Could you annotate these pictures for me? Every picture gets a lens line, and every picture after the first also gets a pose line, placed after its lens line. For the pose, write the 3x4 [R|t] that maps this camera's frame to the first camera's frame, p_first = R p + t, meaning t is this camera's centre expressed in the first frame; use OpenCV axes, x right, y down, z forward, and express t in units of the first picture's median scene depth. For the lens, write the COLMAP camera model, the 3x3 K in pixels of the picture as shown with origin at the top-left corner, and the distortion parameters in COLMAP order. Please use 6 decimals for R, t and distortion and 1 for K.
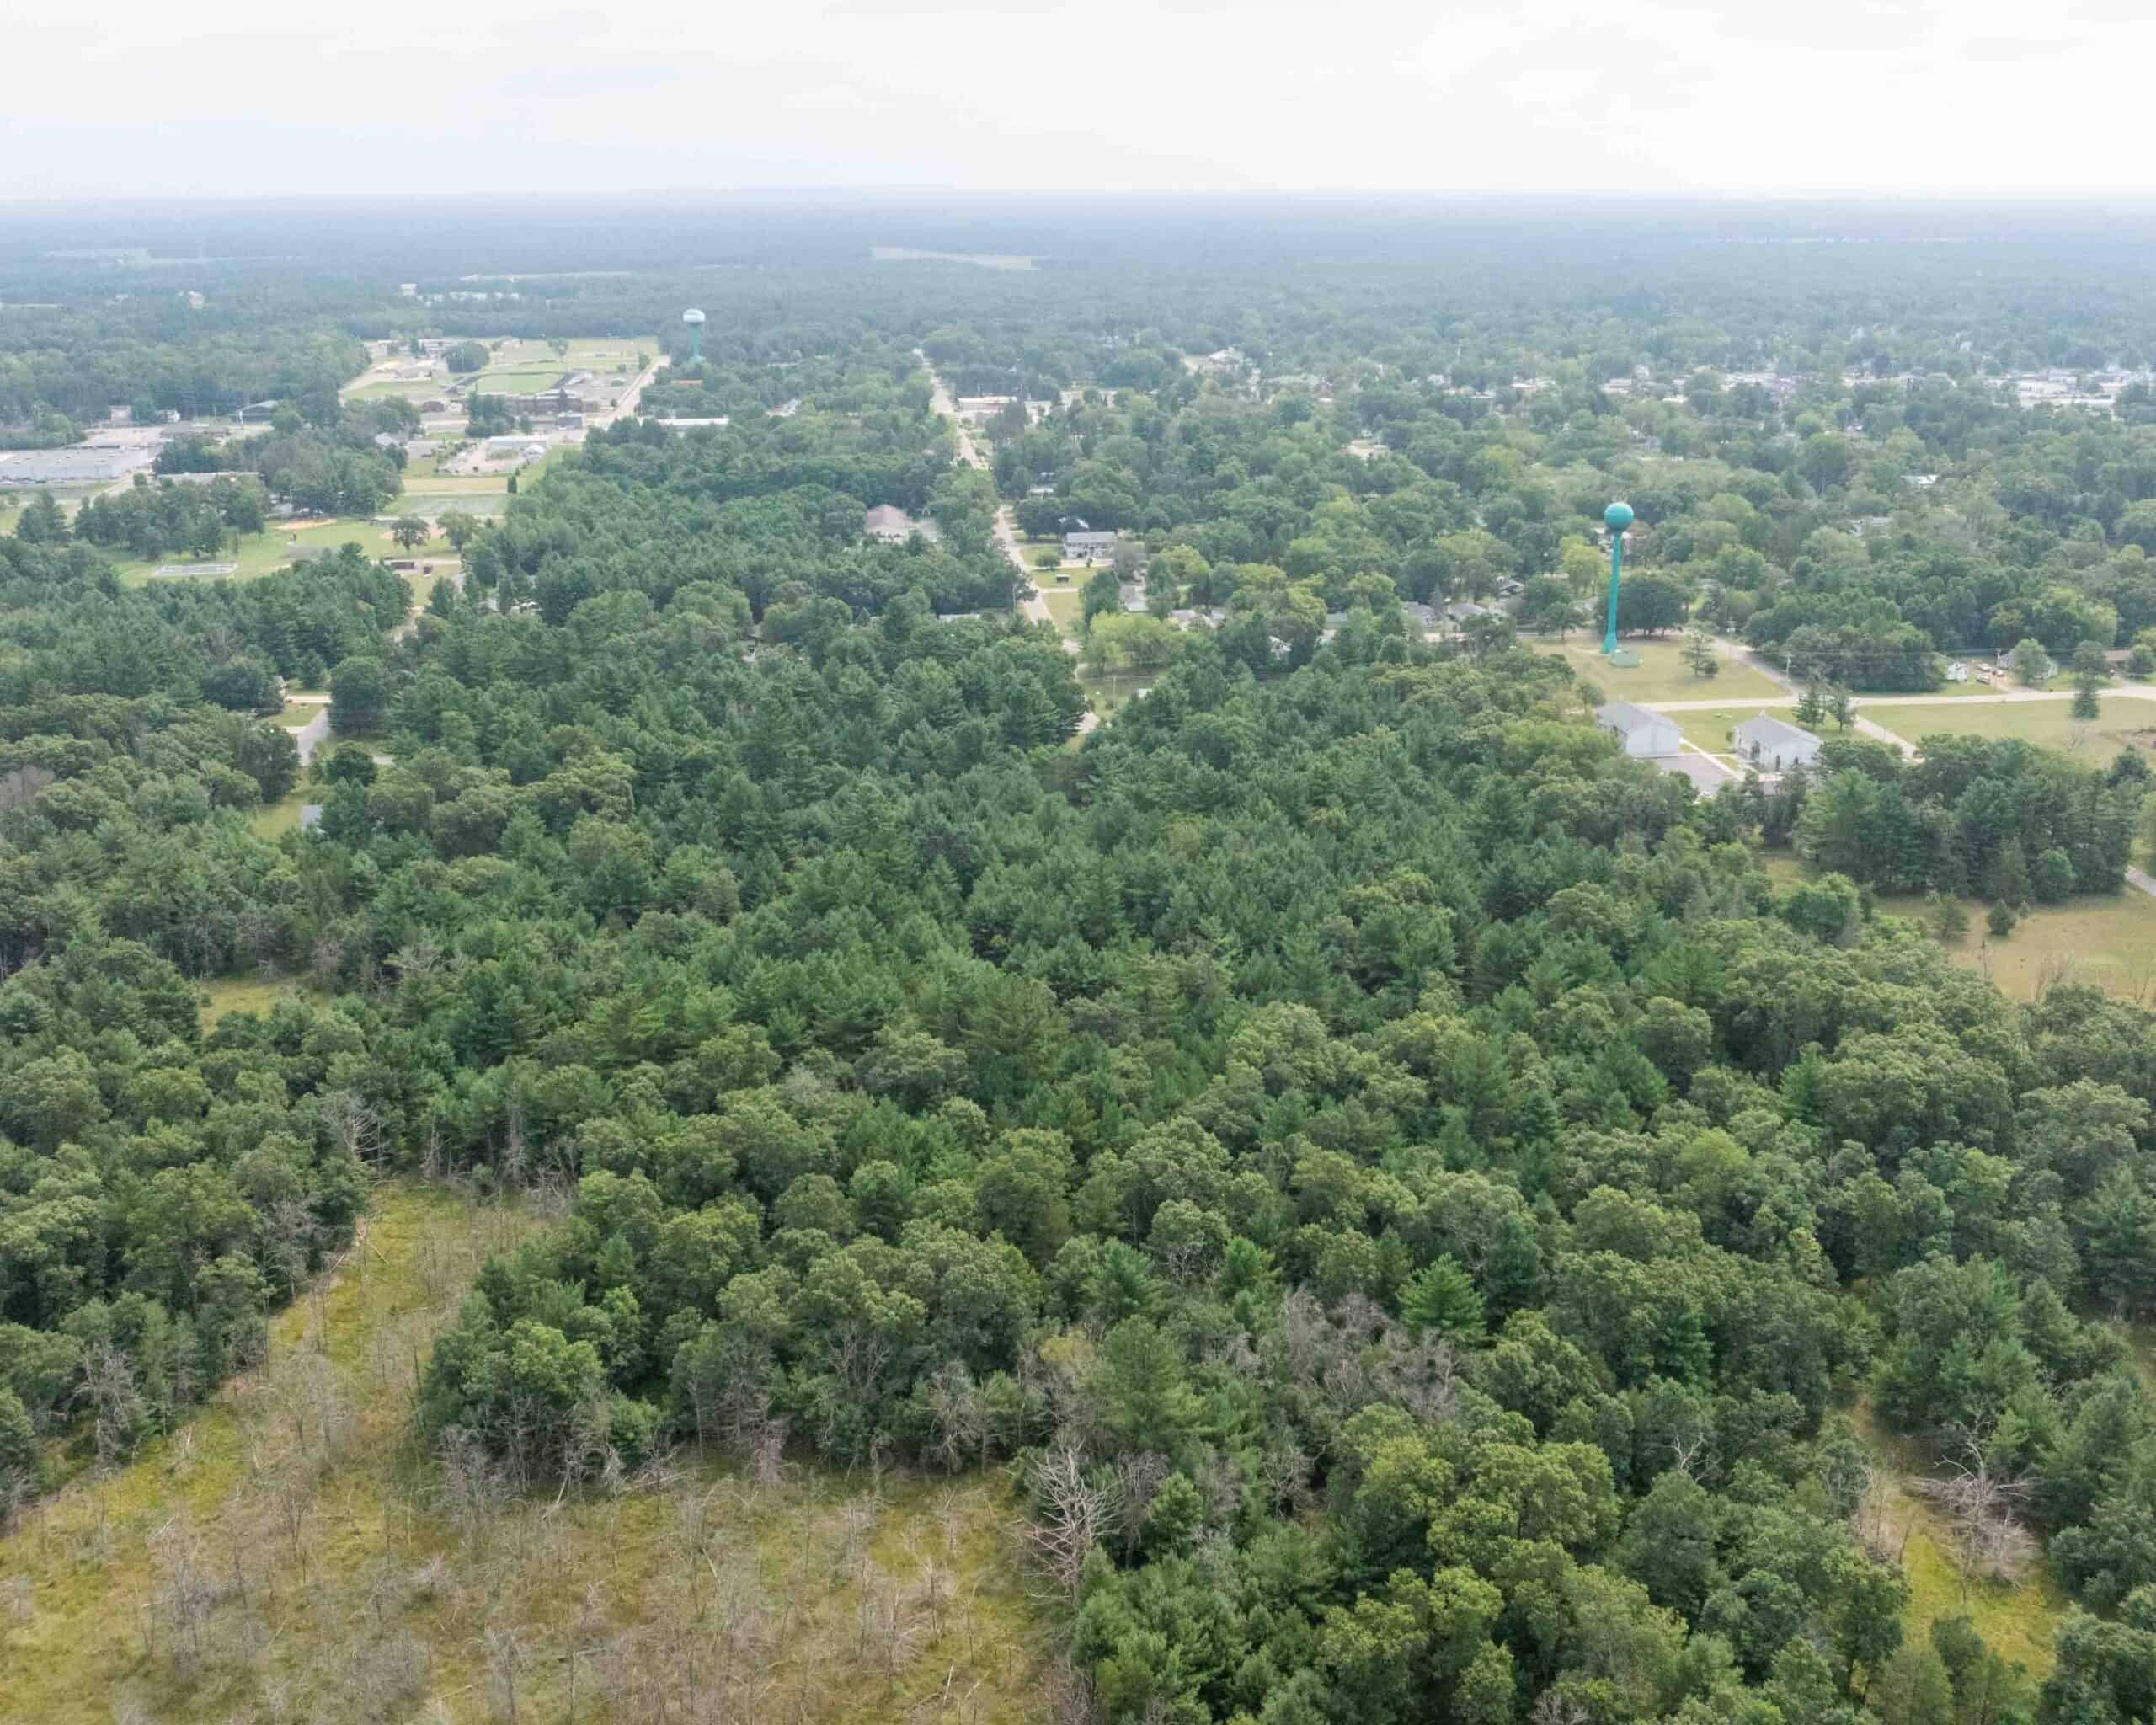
lens RADIAL K [[2149.0, 0, 1078.0], [0, 2149.0, 862.5], [0, 0, 1]] dist [-0.017327, -0.039436]
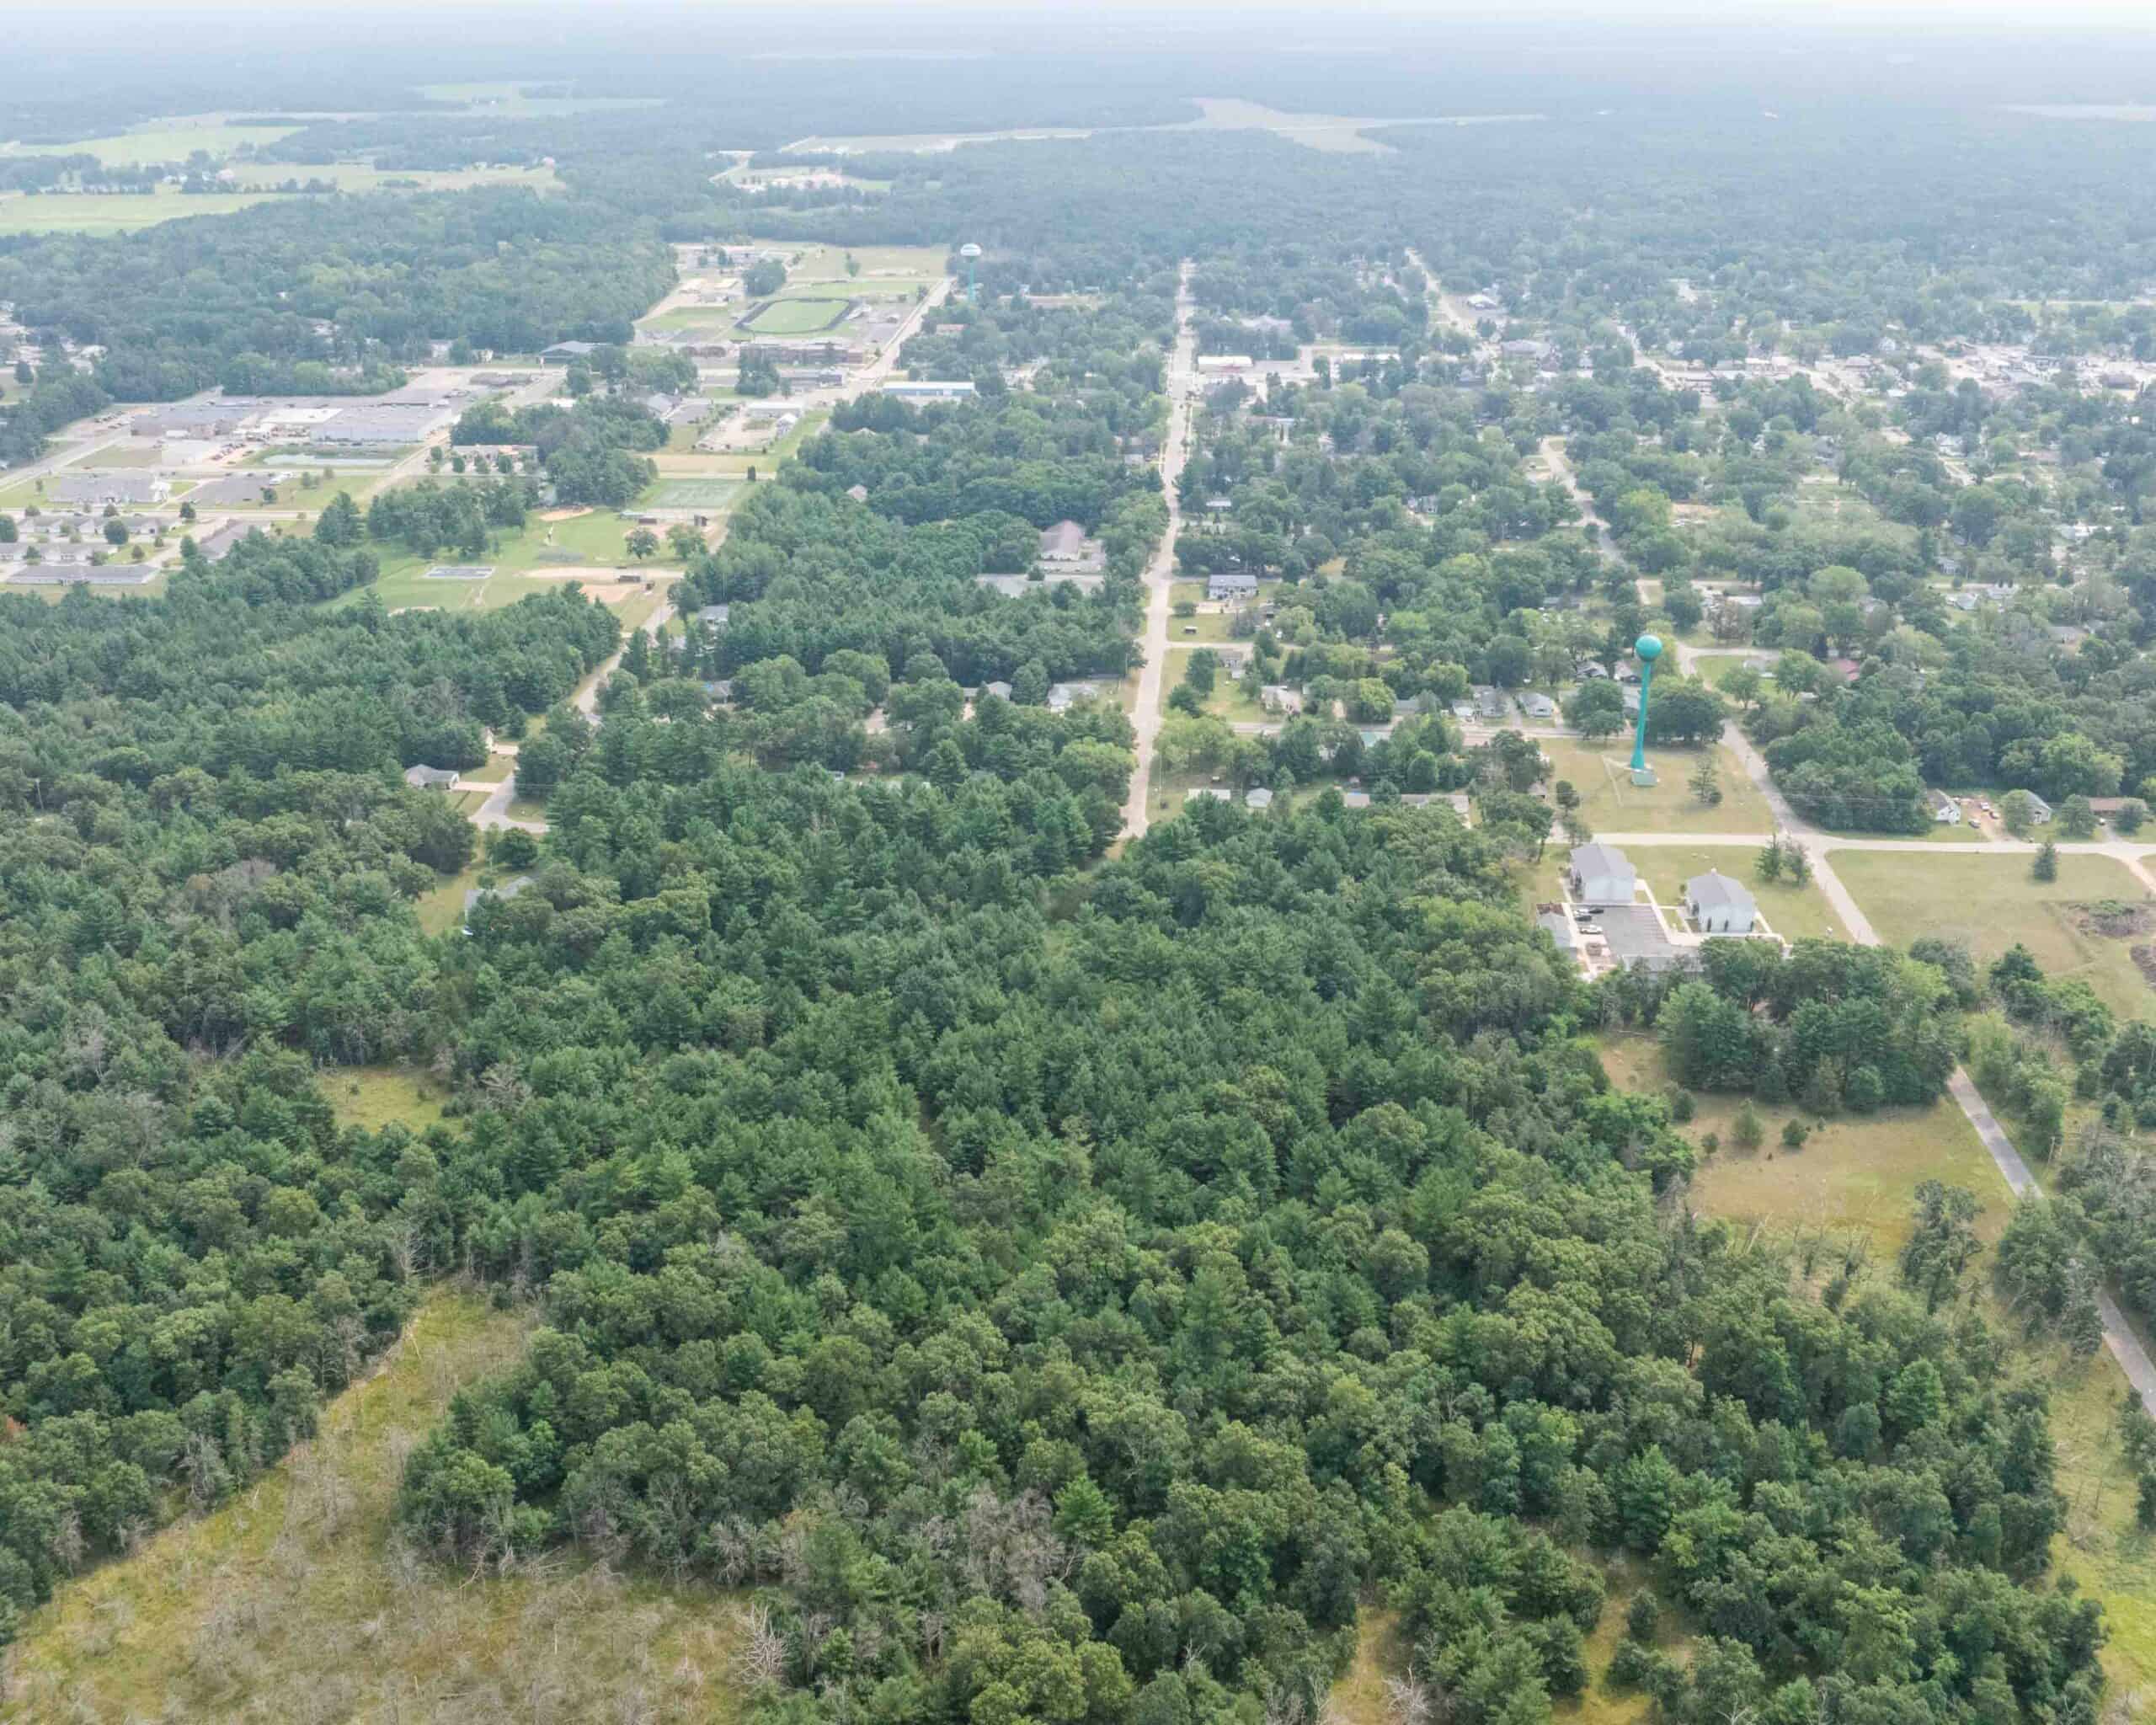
lens RADIAL K [[2149.0, 0, 1078.0], [0, 2149.0, 862.5], [0, 0, 1]] dist [-0.017327, -0.039436]
pose [[0.985849, 0.068586, -0.152965, 0.220802], [-0.055216, 0.994409, 0.090005, -0.213265], [0.158283, -0.080285, 0.984124, -0.217551]]
